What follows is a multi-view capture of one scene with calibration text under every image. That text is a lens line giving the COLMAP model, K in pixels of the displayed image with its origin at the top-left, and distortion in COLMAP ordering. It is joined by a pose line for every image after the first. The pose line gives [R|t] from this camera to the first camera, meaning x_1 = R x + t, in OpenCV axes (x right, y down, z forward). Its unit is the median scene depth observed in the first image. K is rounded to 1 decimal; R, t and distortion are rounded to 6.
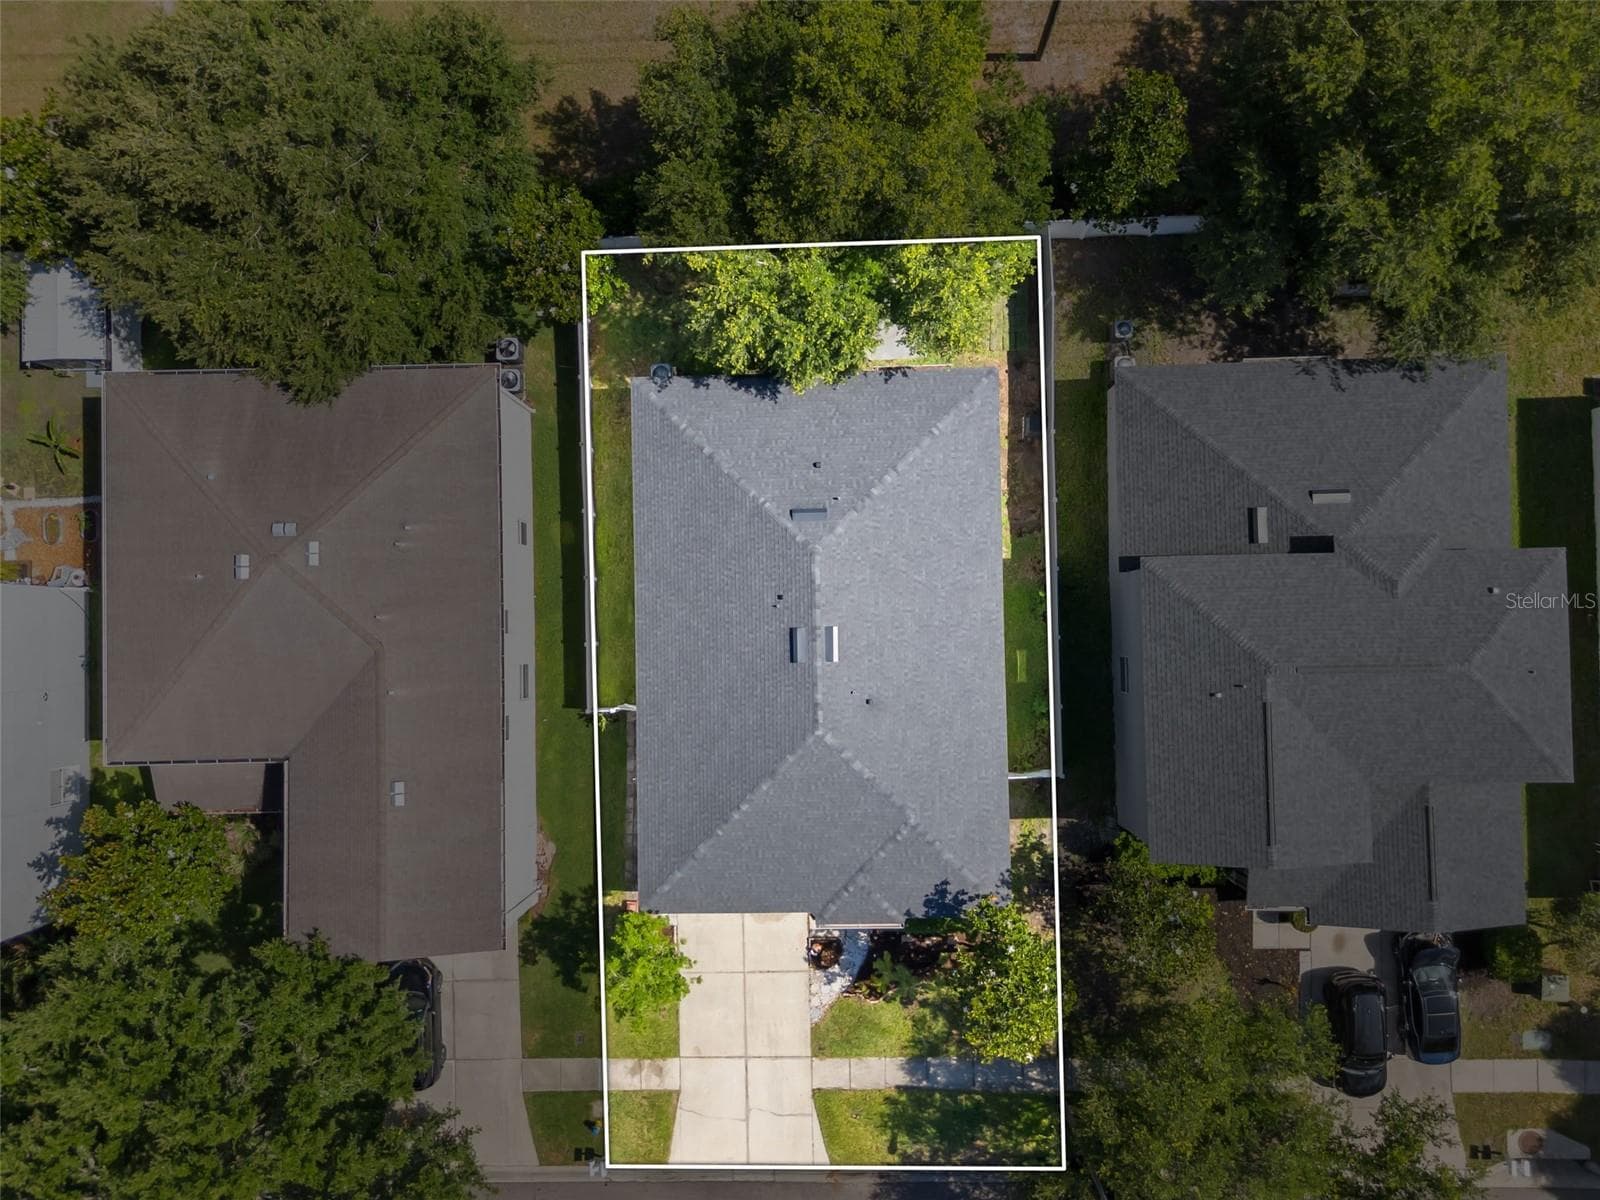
lens RADIAL K [[1176.7, 0, 800.0], [0, 1176.7, 600.0], [0, 0, 1]] dist [0.061596, -0.055712]
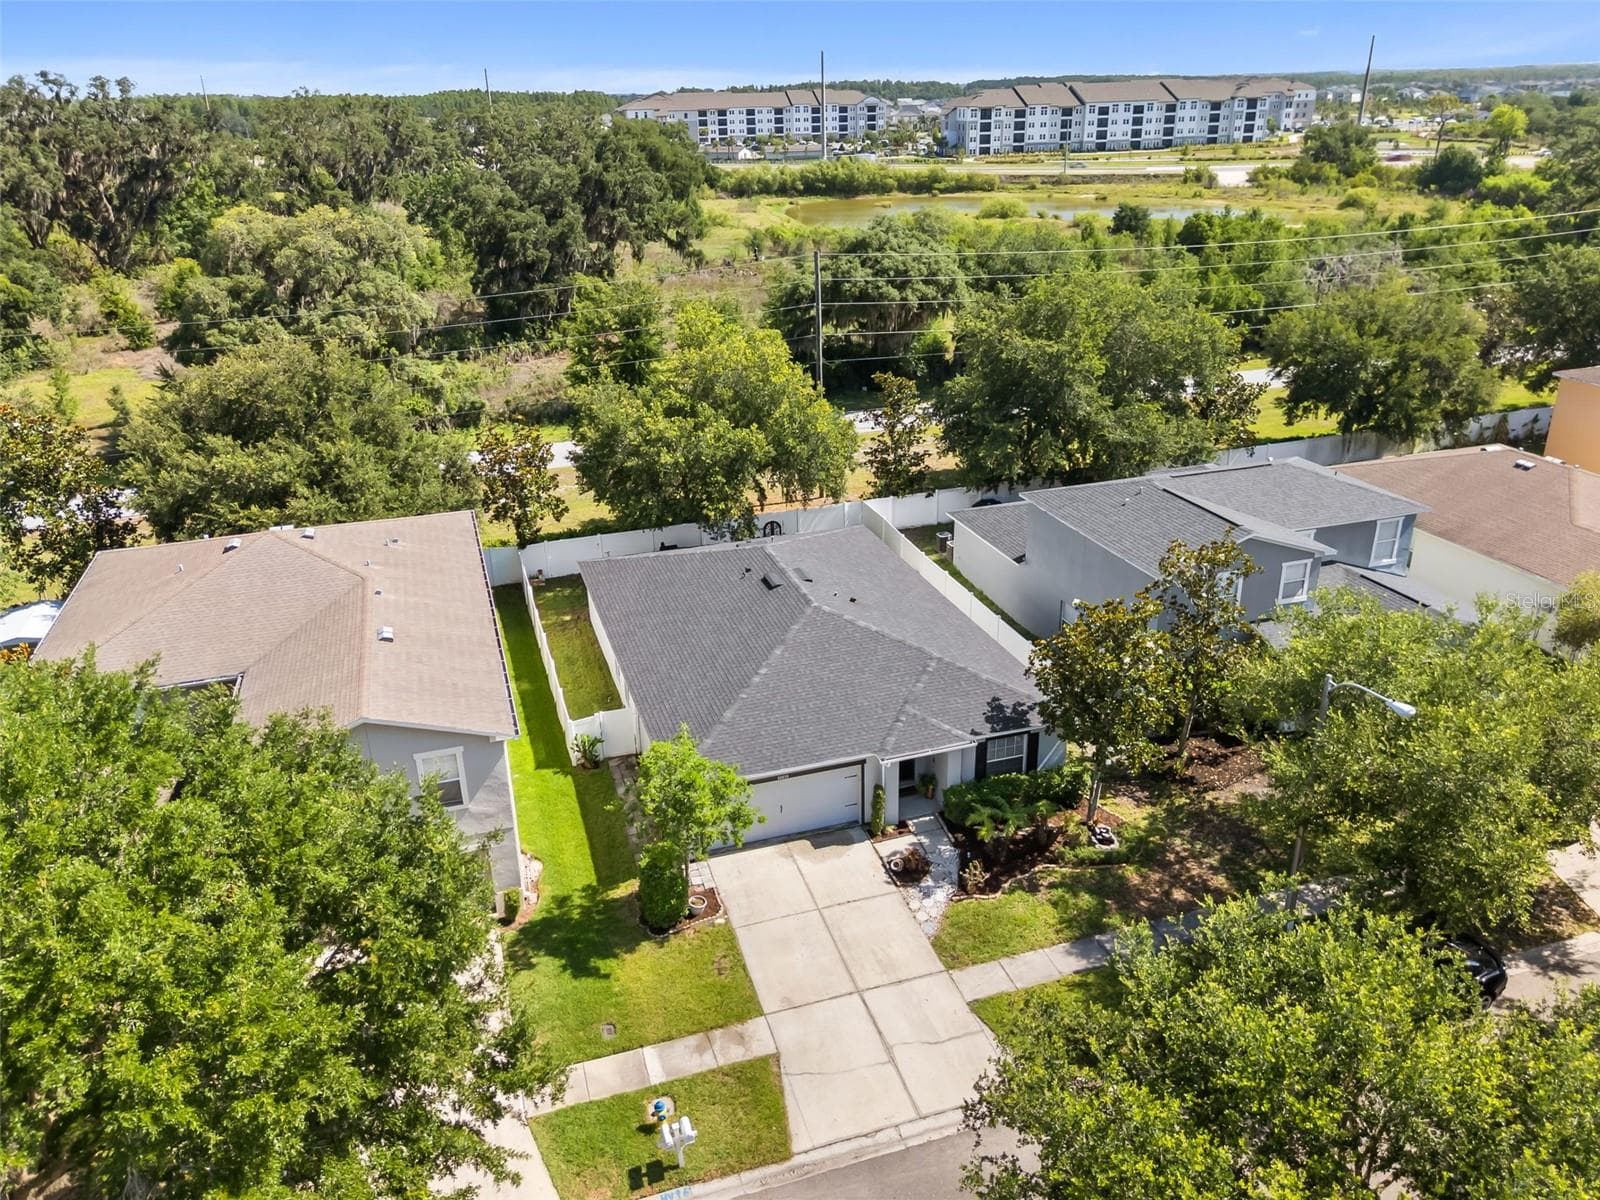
lens RADIAL K [[1176.7, 0, 800.0], [0, 1176.7, 600.0], [0, 0, 1]] dist [0.061596, -0.055712]
pose [[0.956571, -0.095964, 0.275249, -0.244190], [0.290384, 0.396163, -0.871052, 0.882718], [-0.025454, 0.913152, 0.406825, 0.522102]]
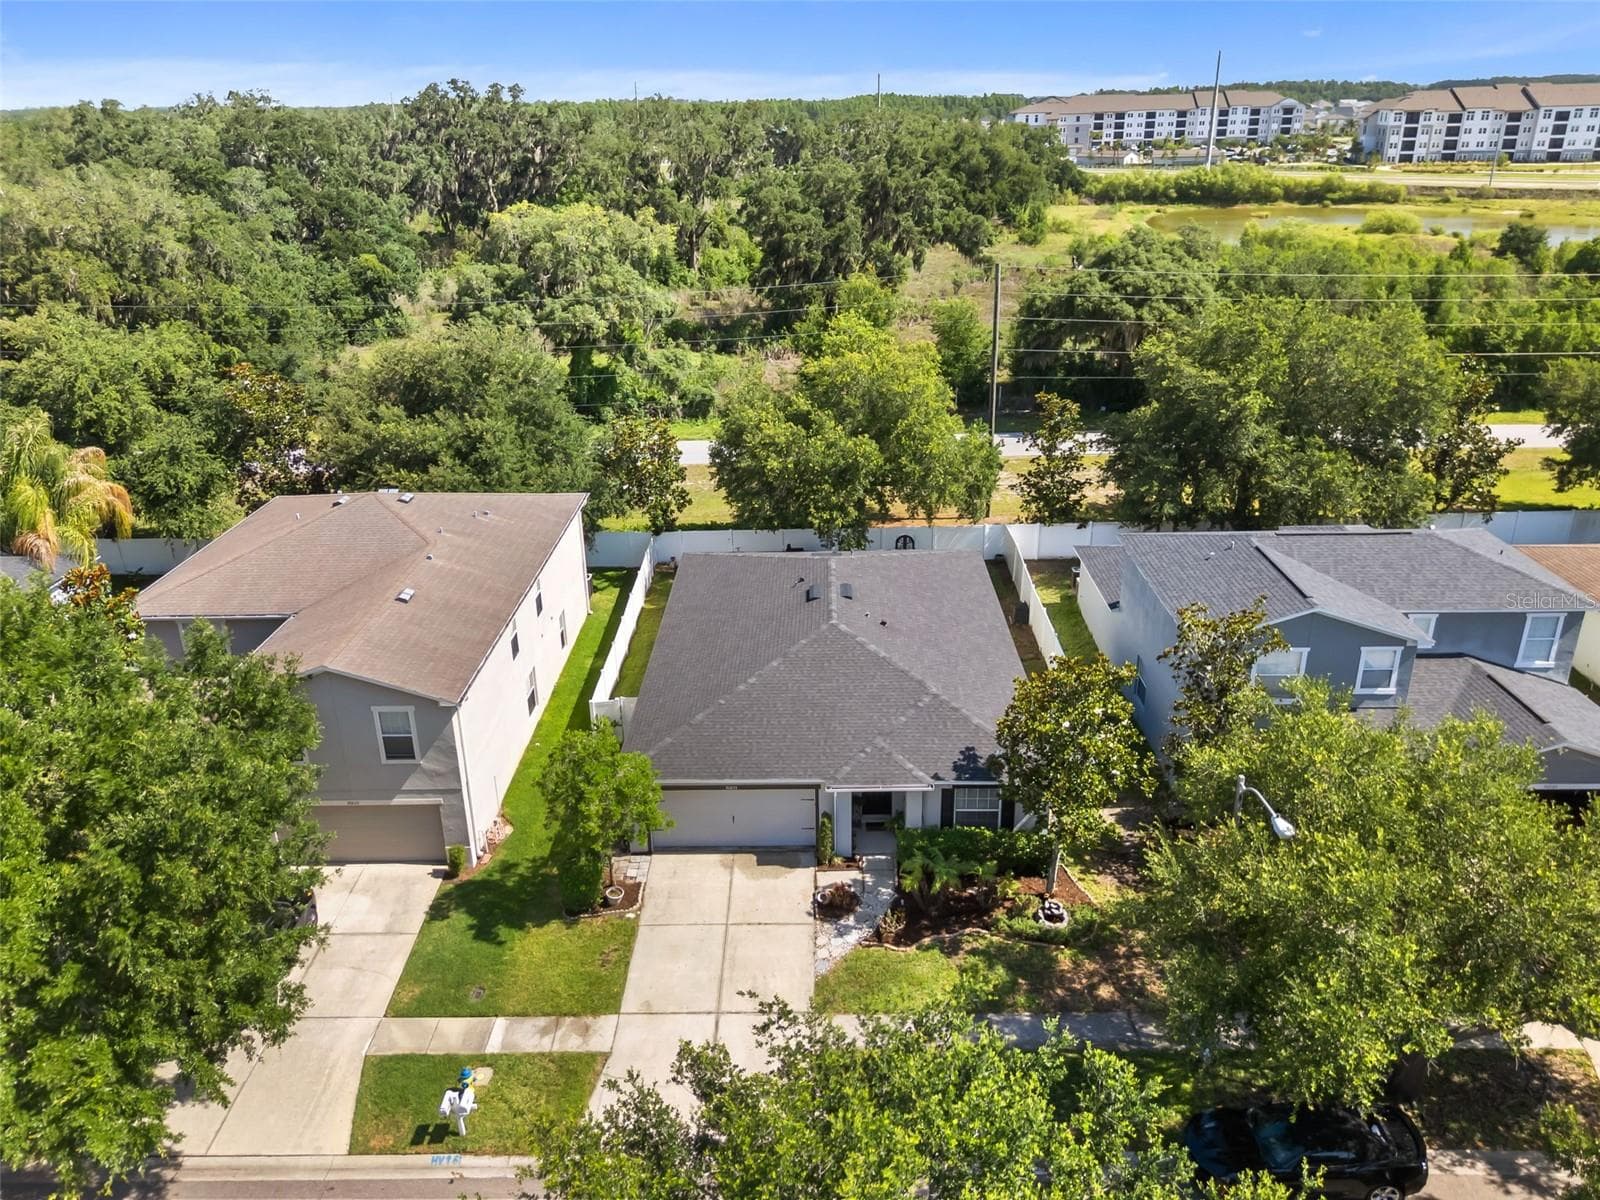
lens RADIAL K [[1176.7, 0, 800.0], [0, 1176.7, 600.0], [0, 0, 1]] dist [0.061596, -0.055712]
pose [[0.999259, 0.032670, -0.020359, 0.007041], [-0.032007, 0.411296, -0.910939, 0.903689], [-0.021387, 0.910916, 0.412037, 0.511923]]
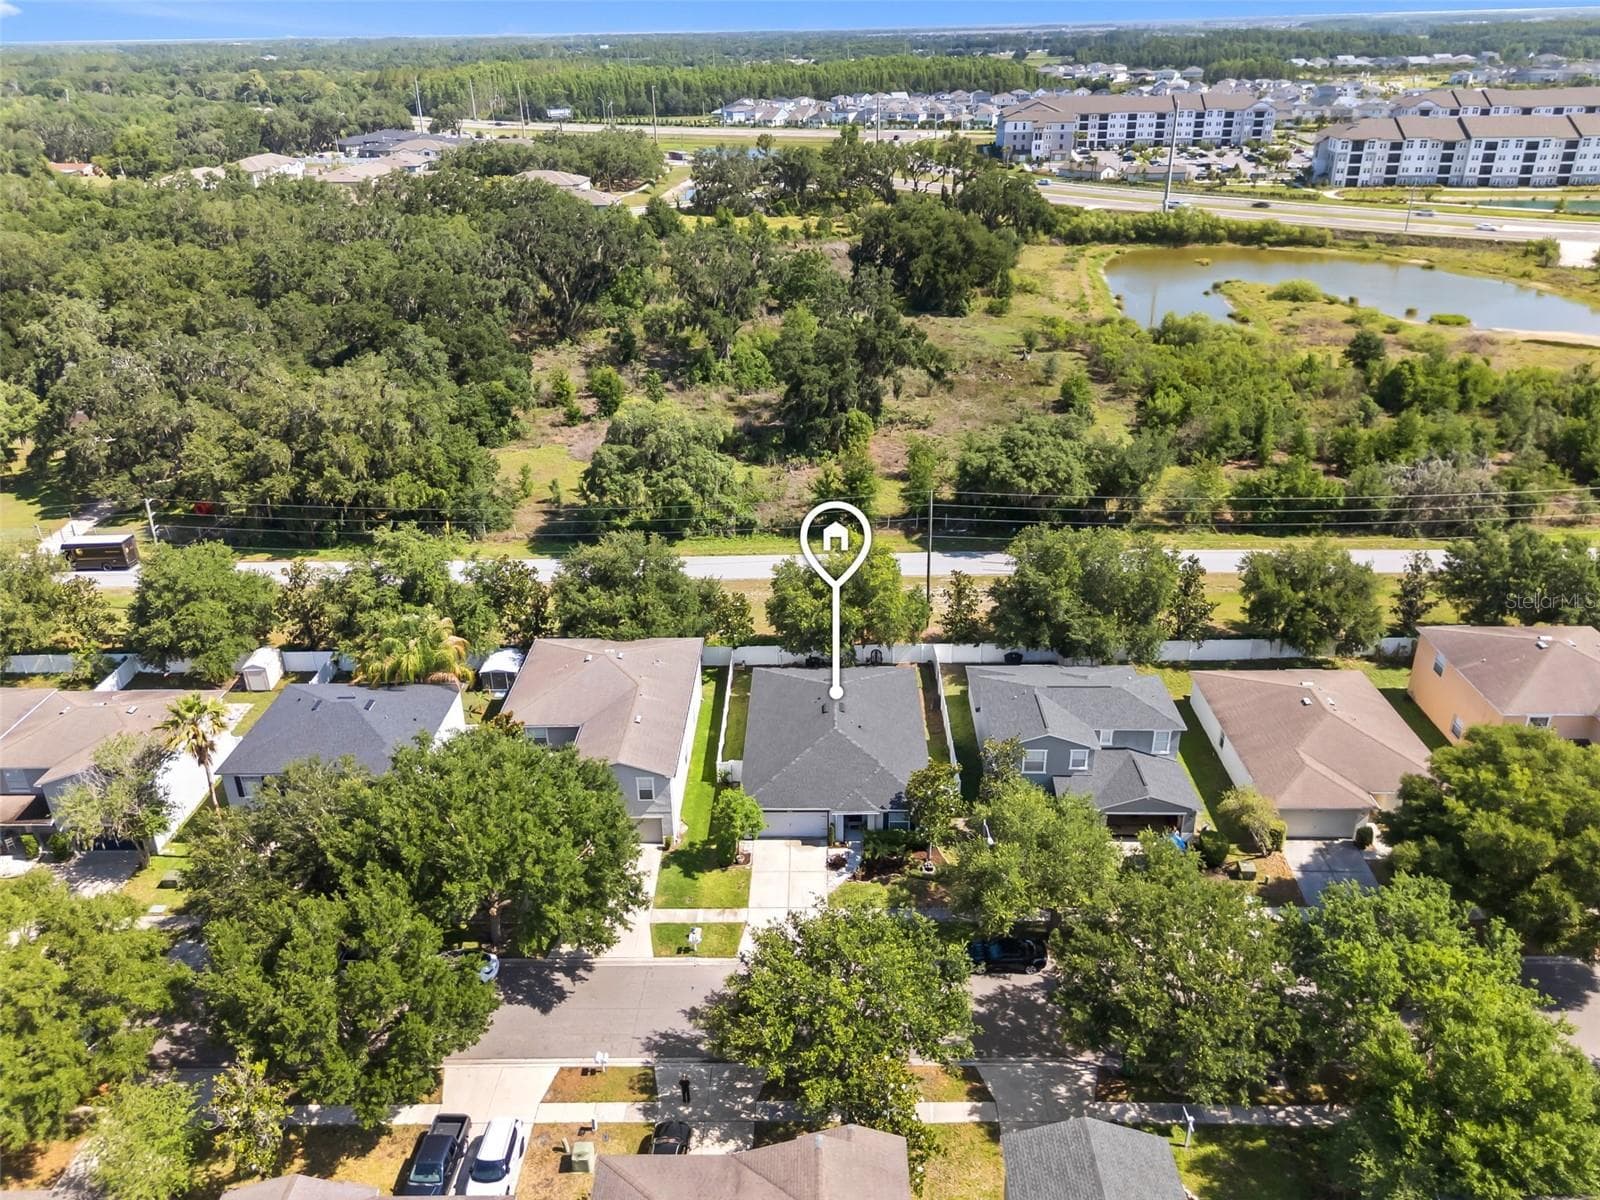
lens RADIAL K [[1176.7, 0, 800.0], [0, 1176.7, 600.0], [0, 0, 1]] dist [0.061596, -0.055712]
pose [[0.999163, 0.036067, -0.019279, -0.013480], [-0.033670, 0.457878, -0.888377, 1.665403], [-0.023213, 0.888283, 0.458709, -0.141971]]
